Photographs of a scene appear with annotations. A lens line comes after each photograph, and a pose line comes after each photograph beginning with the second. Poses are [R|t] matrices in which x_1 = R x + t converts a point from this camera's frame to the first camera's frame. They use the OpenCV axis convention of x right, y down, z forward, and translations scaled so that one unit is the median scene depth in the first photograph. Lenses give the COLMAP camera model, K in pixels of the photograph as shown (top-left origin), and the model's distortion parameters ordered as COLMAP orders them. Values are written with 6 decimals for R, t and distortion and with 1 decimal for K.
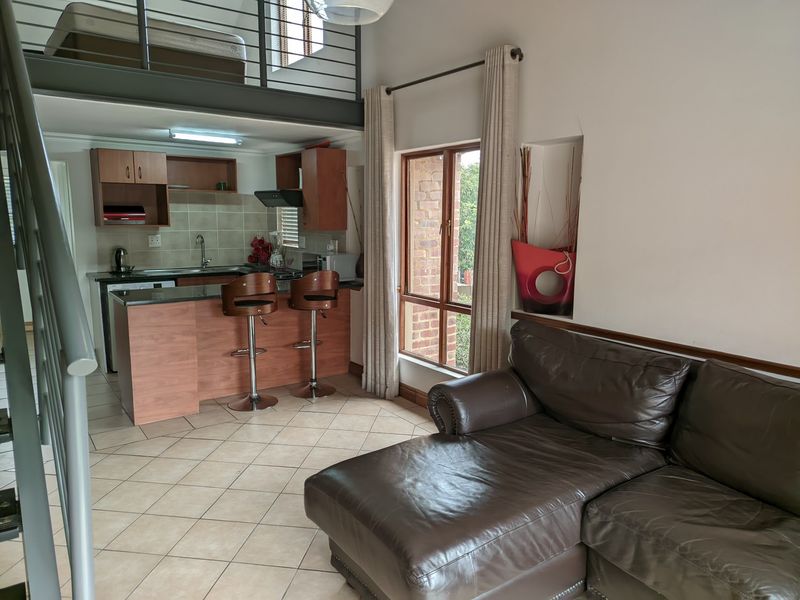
lens RADIAL K [[555.2, 0, 399.2], [0, 555.2, 300.1], [0, 0, 1]] dist [0.059959, -0.062720]
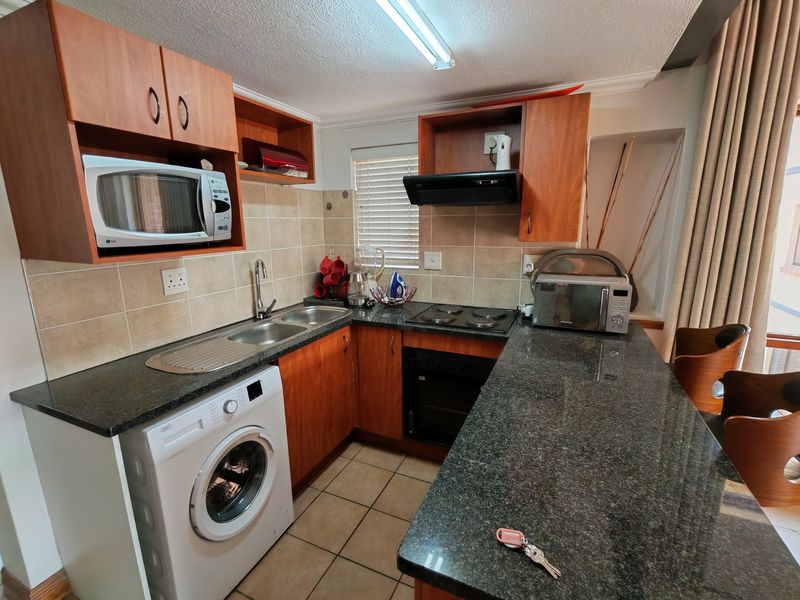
lens RADIAL K [[366.9, 0, 399.7], [0, 366.9, 298.2], [0, 0, 1]] dist [0.002126, 0.002126]
pose [[0.867938, -0.121571, 0.481563, -0.459172], [0.096916, 0.992398, 0.075856, -0.104925], [-0.487124, -0.019168, 0.873122, 0.694418]]
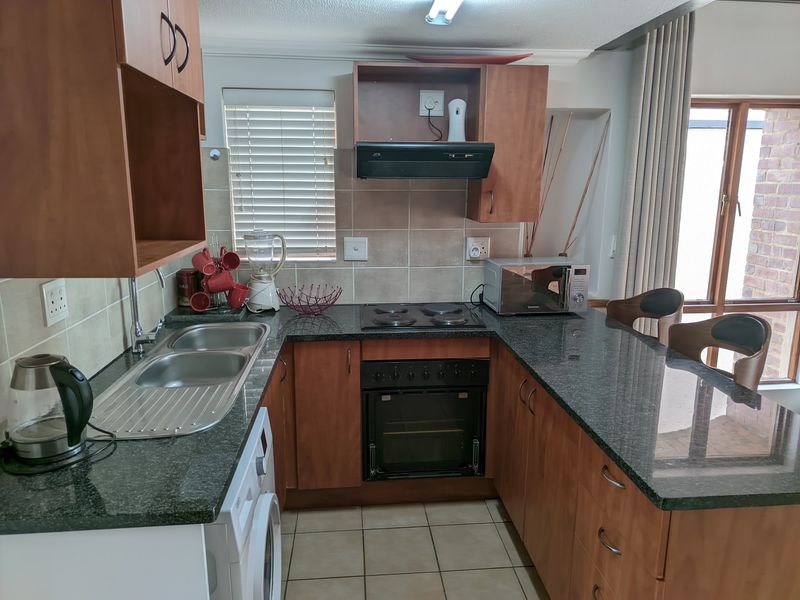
lens RADIAL K [[555.2, 0, 394.0], [0, 555.2, 300.1], [0, 0, 1]] dist [0.059959, -0.062720]
pose [[0.511768, -0.186811, 0.838567, -0.635294], [0.134889, 0.981439, 0.136318, -0.132298], [-0.848468, 0.043350, 0.527468, 0.768620]]
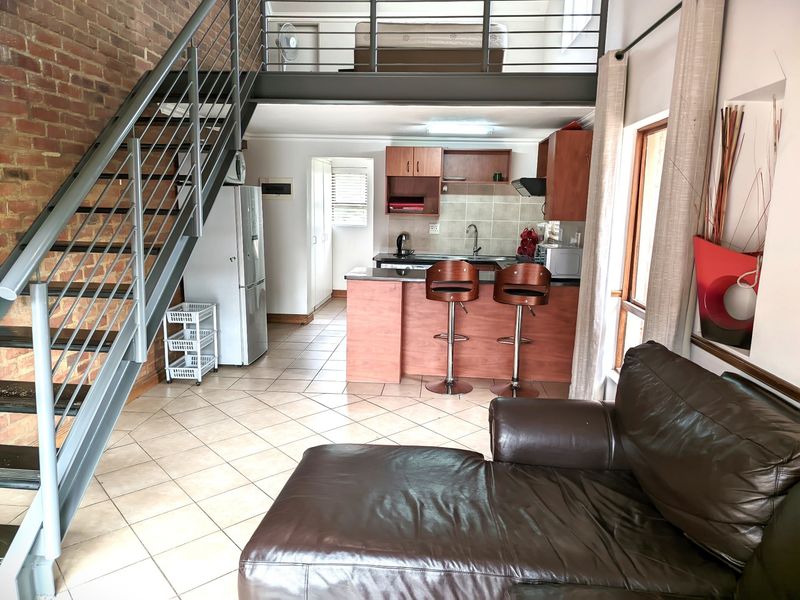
lens RADIAL K [[555.2, 0, 399.5], [0, 555.2, 301.3], [0, 0, 1]] dist [0.059959, -0.062720]
pose [[0.767106, 0.120555, -0.630091, 0.238721], [-0.116717, 0.992019, 0.047705, -0.008191], [0.630813, 0.036947, 0.775054, 0.120508]]
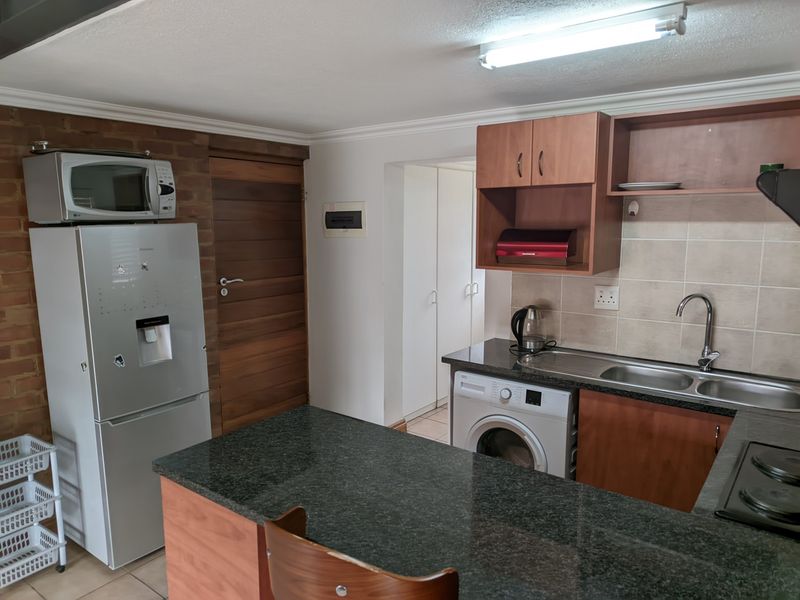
lens RADIAL K [[555.2, 0, 401.0], [0, 555.2, 298.7], [0, 0, 1]] dist [0.059959, -0.062720]
pose [[0.300177, 0.129053, -0.945113, -0.021504], [-0.141074, 0.985916, 0.089818, -0.134184], [0.943394, 0.106370, 0.314156, 0.728052]]
